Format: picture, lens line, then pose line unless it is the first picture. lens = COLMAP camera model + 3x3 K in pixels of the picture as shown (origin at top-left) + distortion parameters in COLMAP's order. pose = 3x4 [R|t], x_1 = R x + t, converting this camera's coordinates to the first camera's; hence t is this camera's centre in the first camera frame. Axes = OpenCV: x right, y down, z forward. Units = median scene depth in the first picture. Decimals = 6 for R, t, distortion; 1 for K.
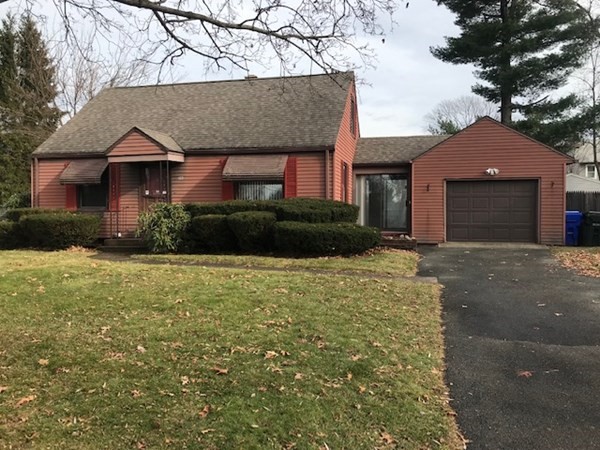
lens RADIAL K [[490.1, 0, 301.8], [0, 490.1, 225.6], [0, 0, 1]] dist [0.035673, -0.047527]
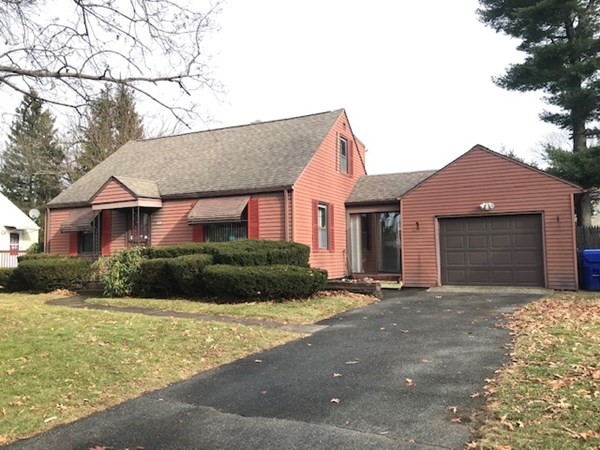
lens RADIAL K [[490.1, 0, 299.8], [0, 490.1, 225.5], [0, 0, 1]] dist [0.035673, -0.047527]
pose [[0.973755, -0.026143, -0.226090, 0.260100], [0.006633, 0.996219, -0.086624, -0.000158], [0.227500, 0.082851, 0.970247, 0.064724]]
